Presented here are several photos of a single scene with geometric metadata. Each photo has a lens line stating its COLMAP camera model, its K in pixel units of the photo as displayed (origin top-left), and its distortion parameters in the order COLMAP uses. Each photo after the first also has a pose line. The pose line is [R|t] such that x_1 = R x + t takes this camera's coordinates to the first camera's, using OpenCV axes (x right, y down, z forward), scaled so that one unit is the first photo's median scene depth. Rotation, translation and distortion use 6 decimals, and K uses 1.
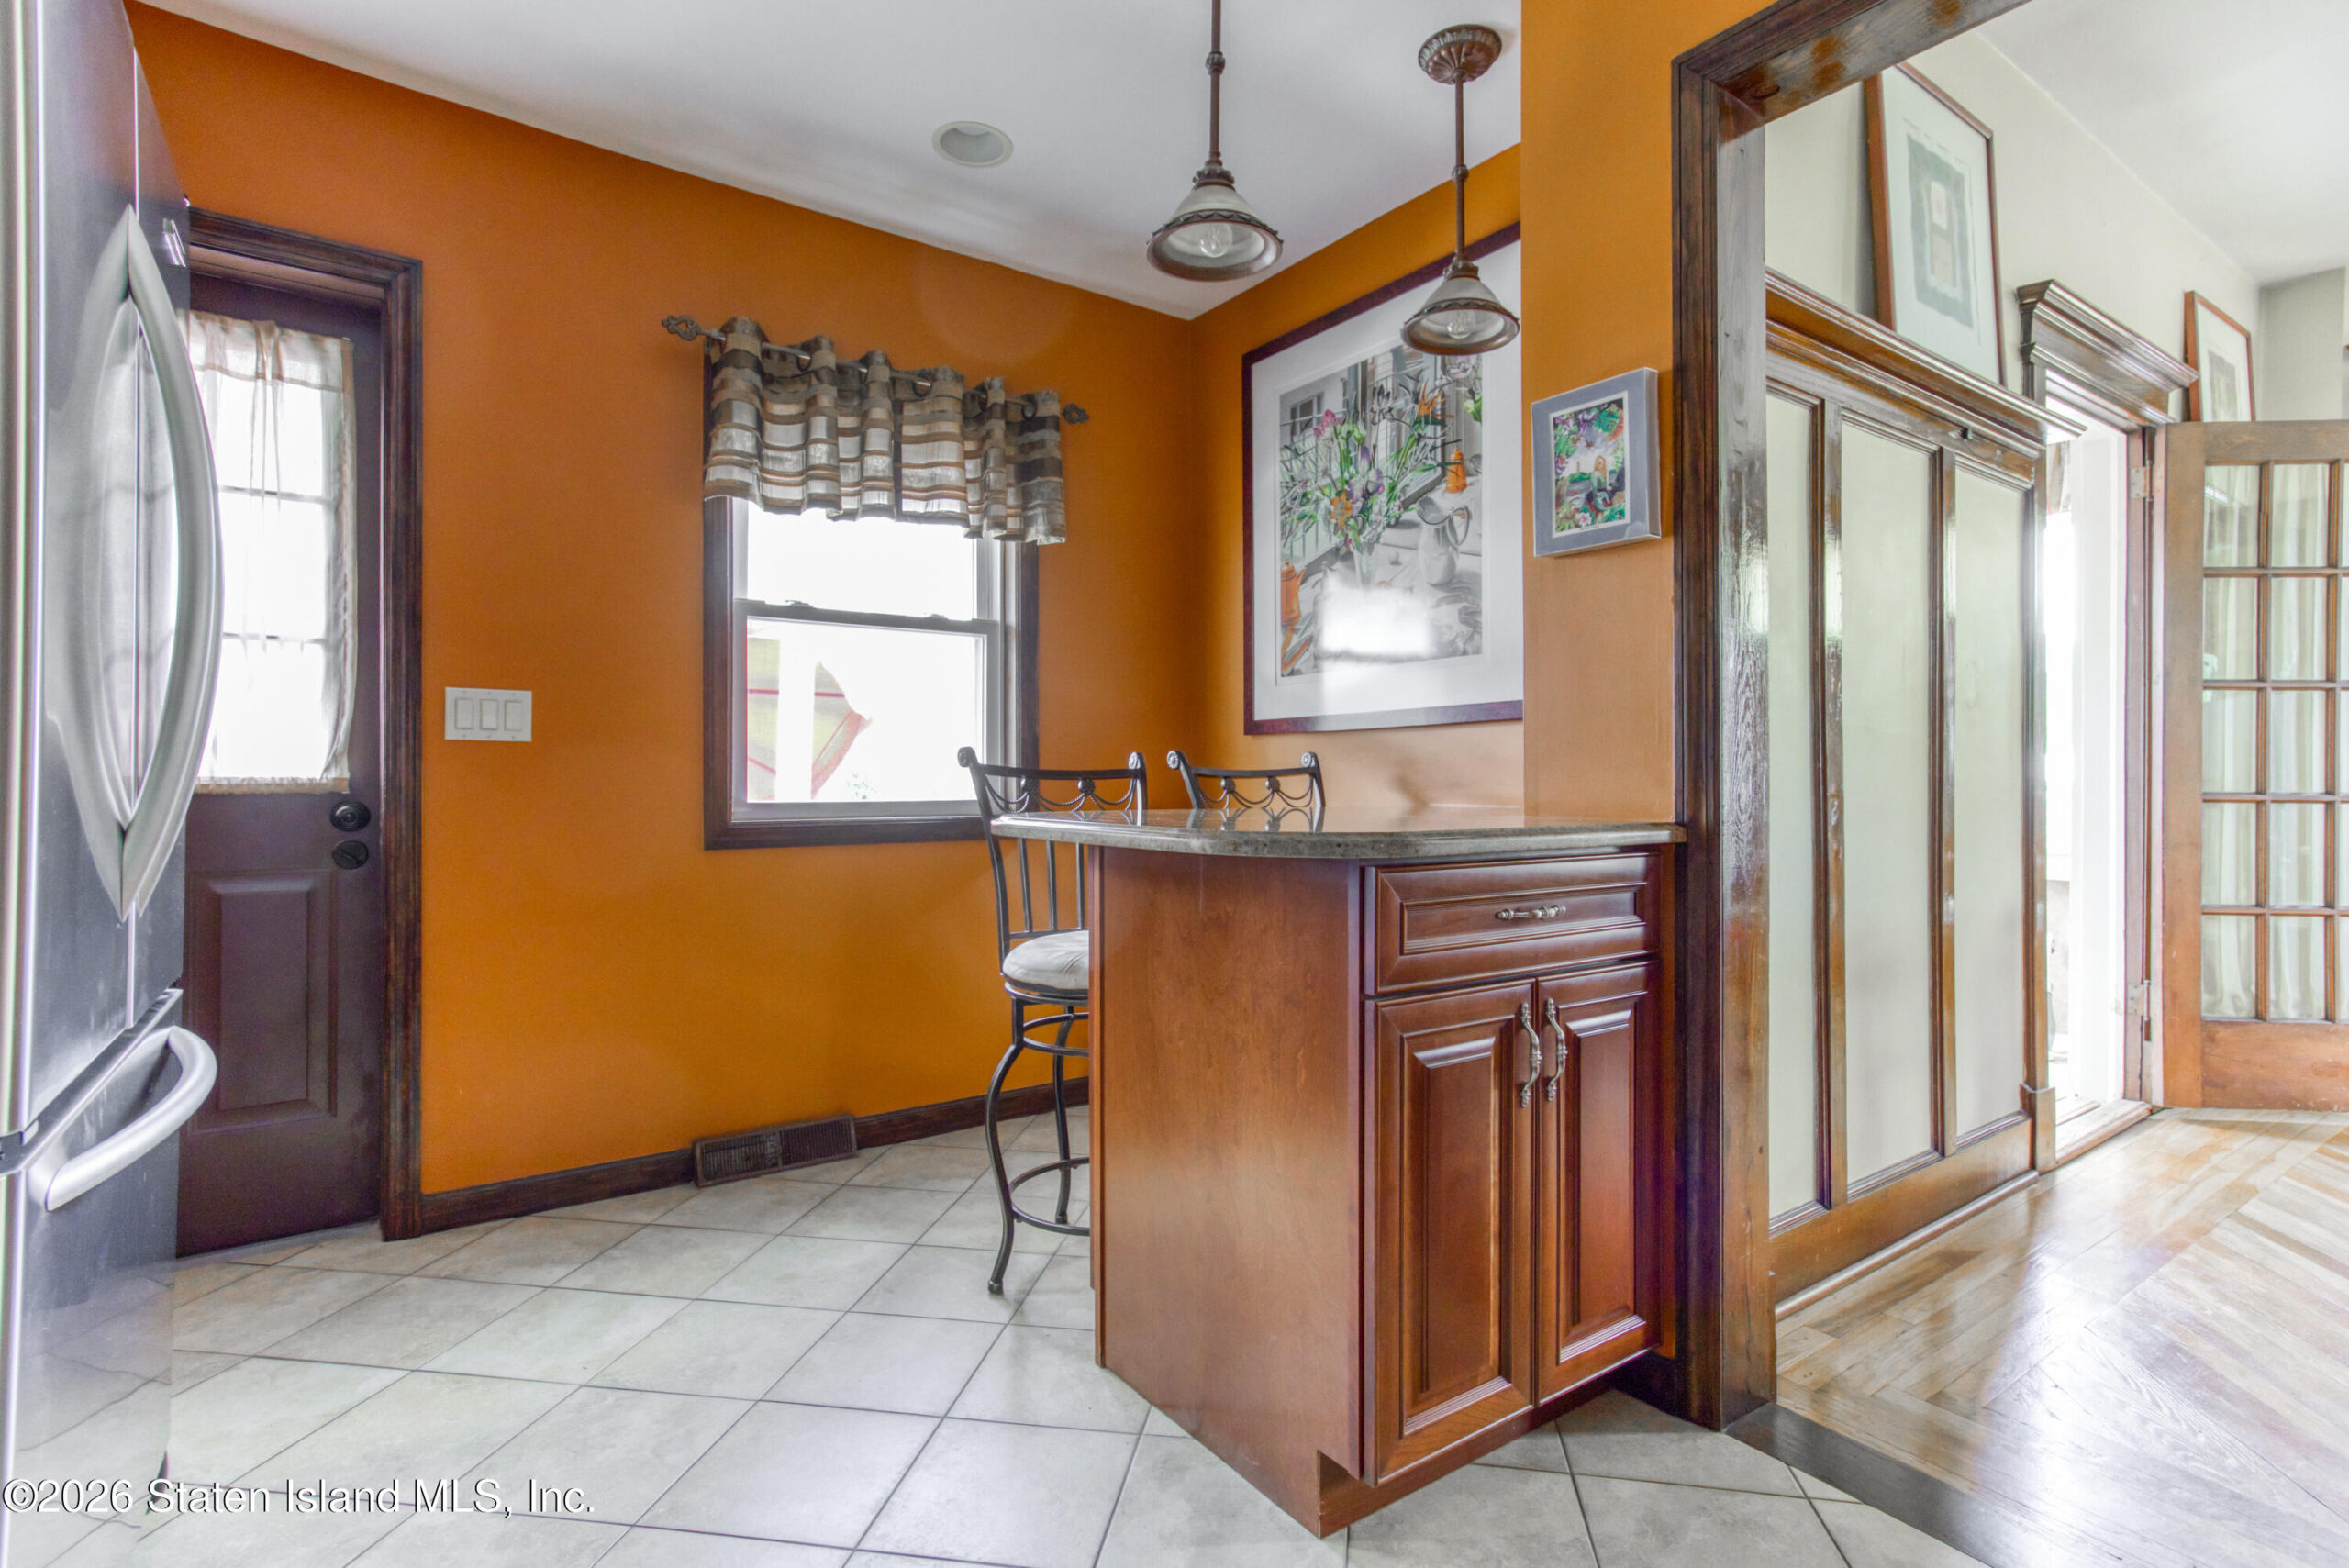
lens RADIAL K [[1123.4, 0, 1213.7], [0, 1123.4, 777.2], [0, 0, 1]] dist [-0.004971, 0.004603]
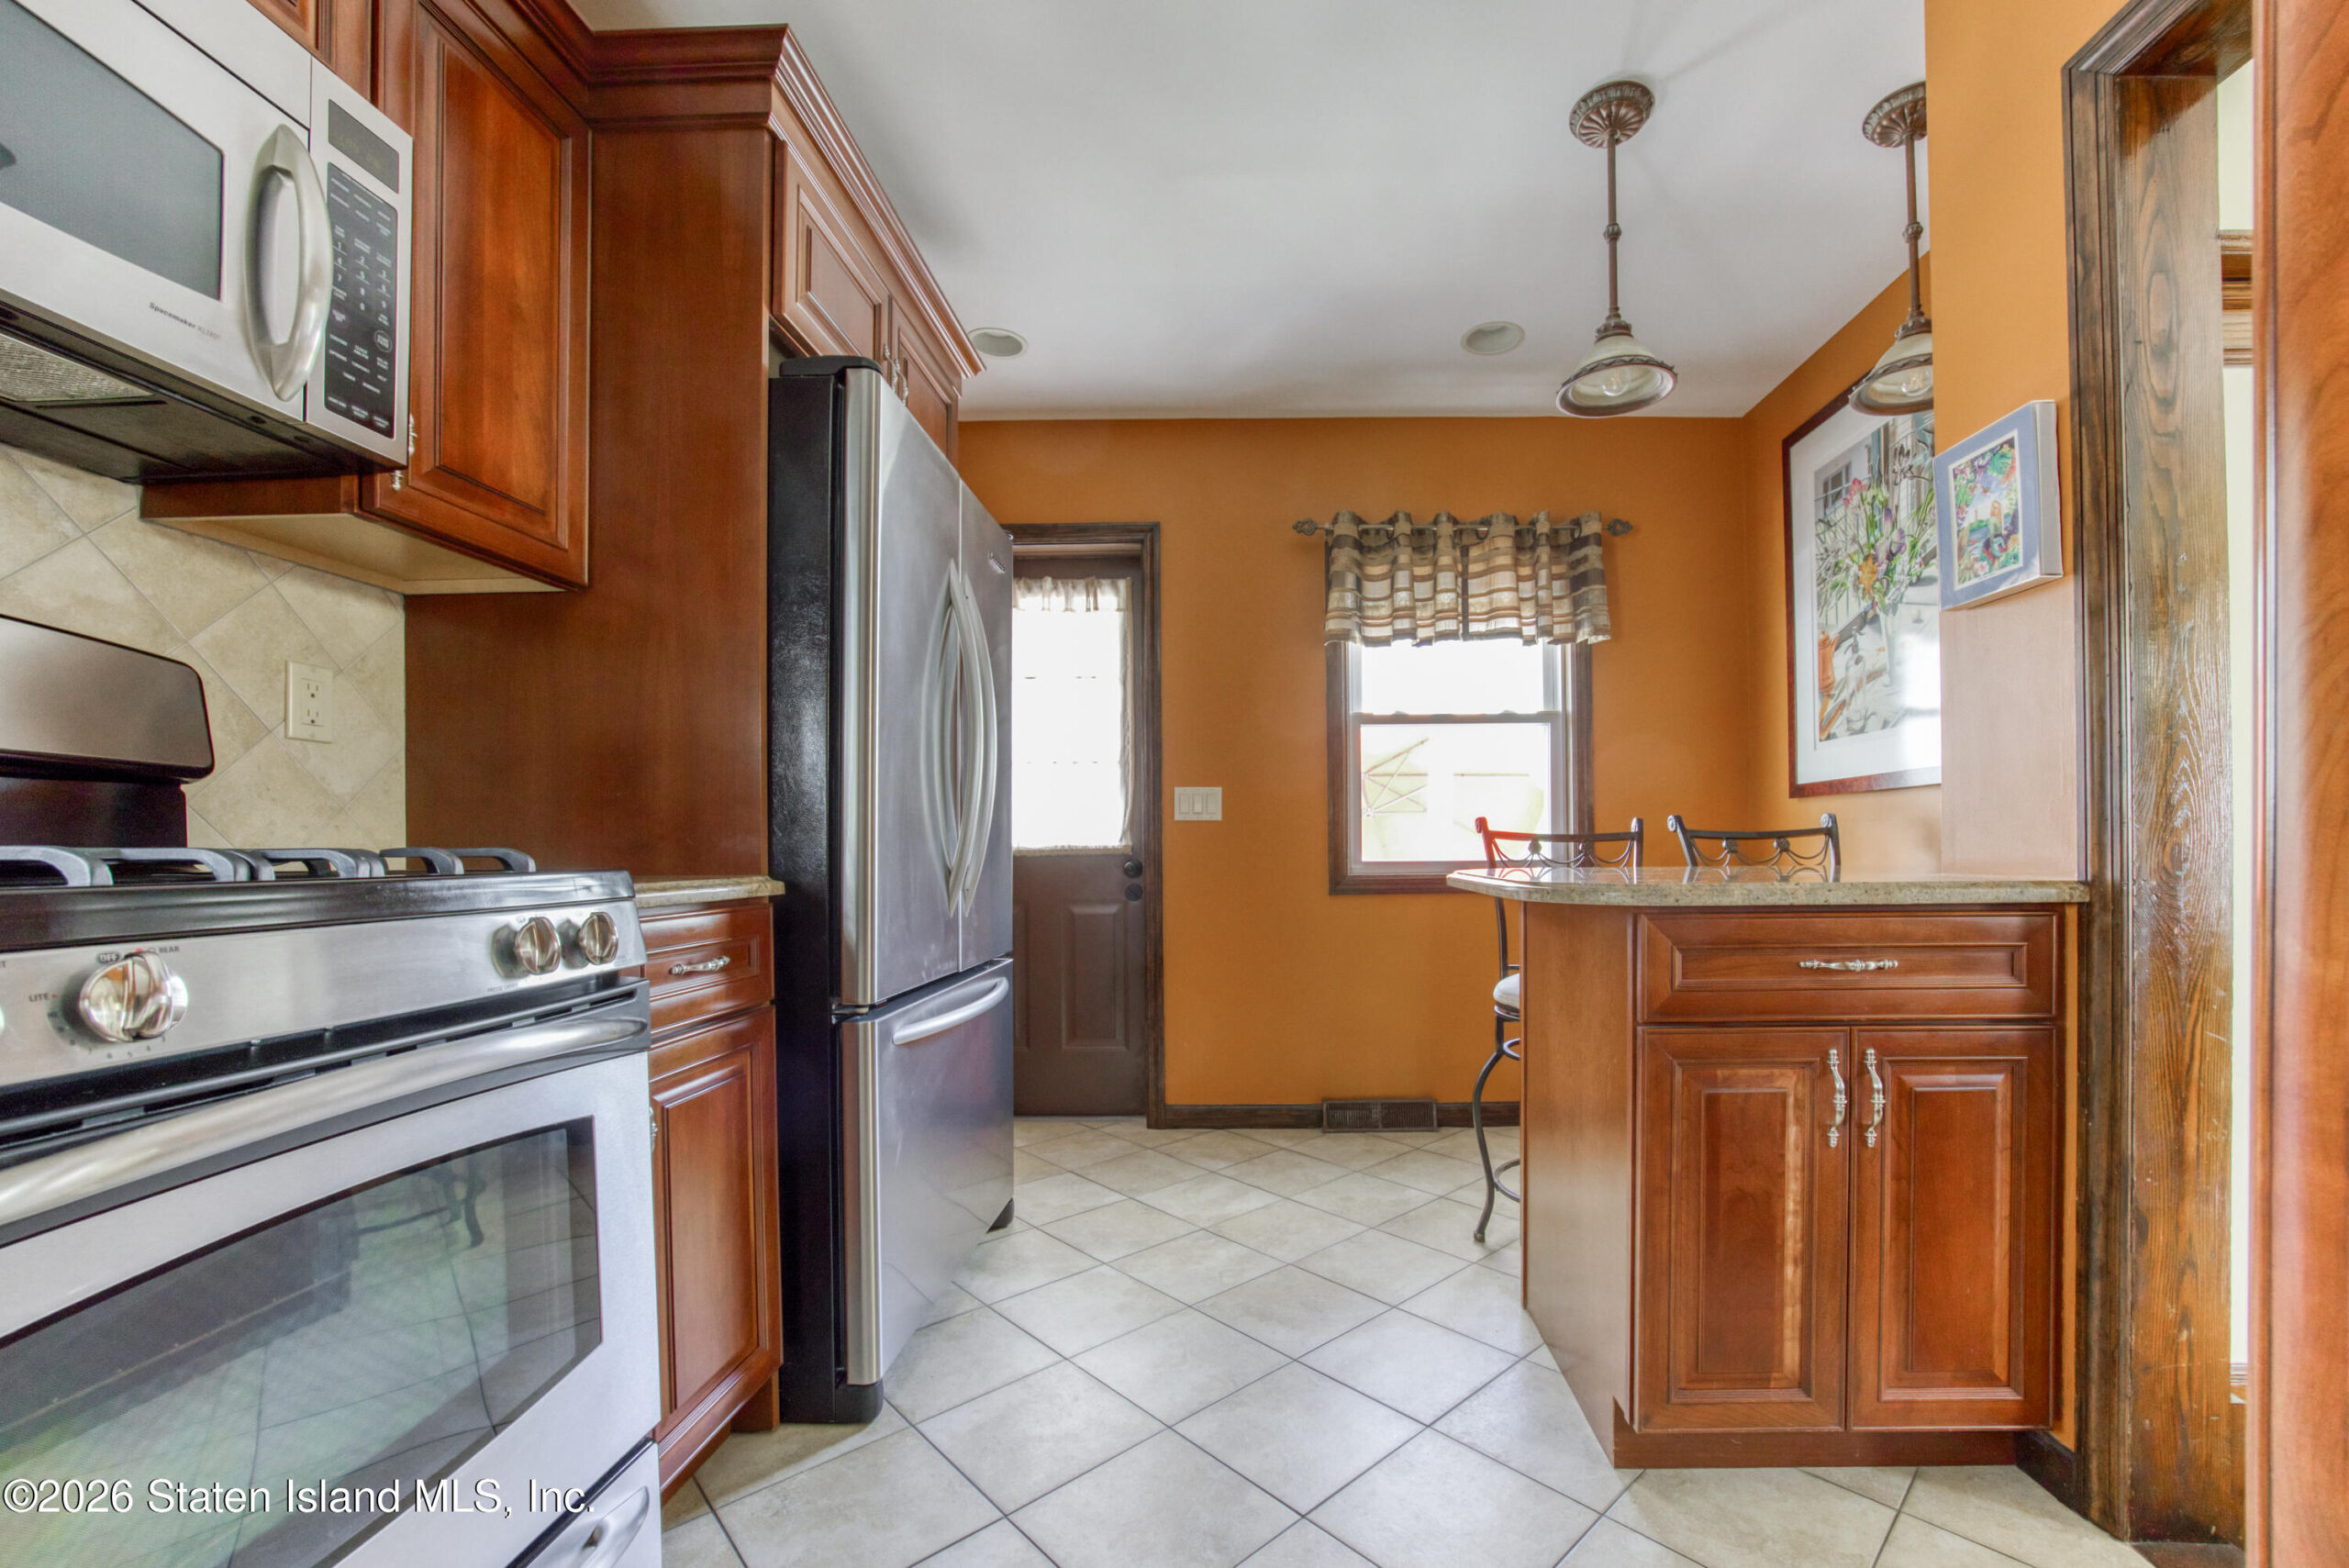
lens RADIAL K [[979.8, 0, 1290.9], [0, 979.8, 854.8], [0, 0, 1]] dist [-0.026805, 0.003193]
pose [[0.808645, -0.001141, -0.588296, 0.234971], [0.007676, 0.999933, 0.008612, 0.004441], [0.588247, -0.011480, 0.808600, -0.019640]]
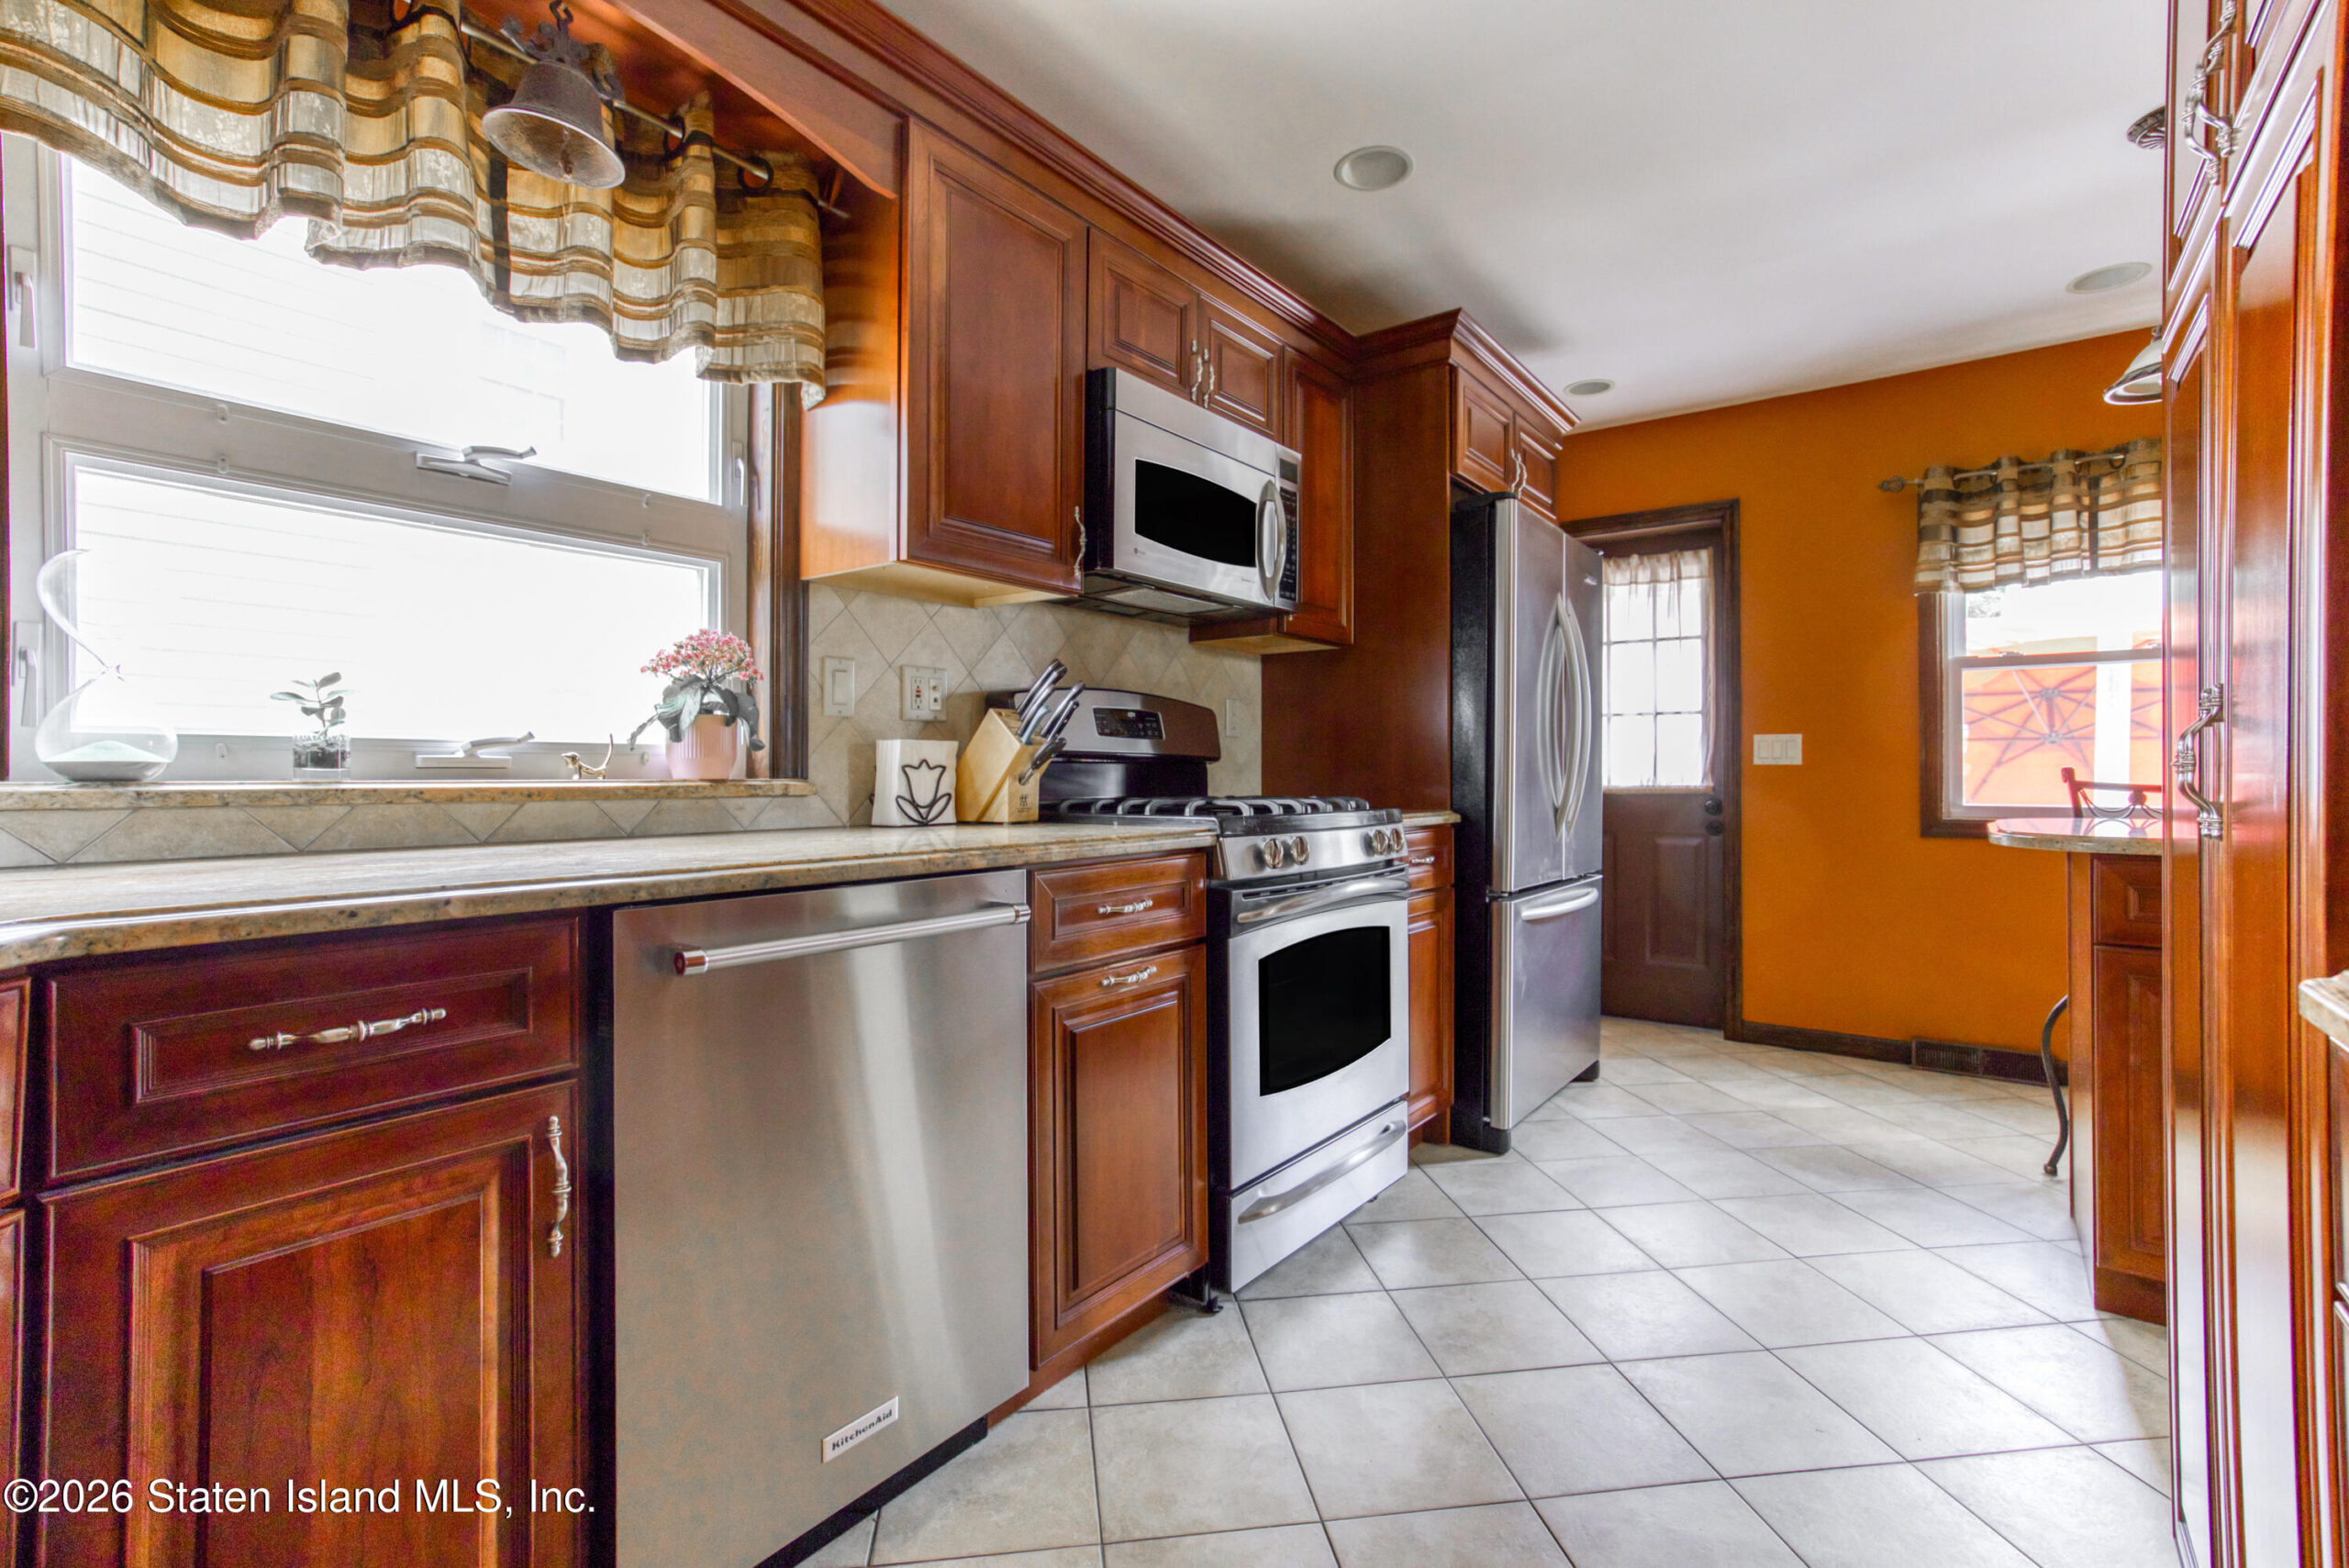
lens RADIAL K [[1106.3, 0, 1146.3], [0, 1106.3, 767.5], [0, 0, 1]] dist [-0.016082, 0.005357]
pose [[0.268889, -0.003752, -0.963164, 0.650814], [0.001996, 0.999992, -0.003338, -0.022037], [0.963169, -0.001025, 0.268895, -0.343590]]
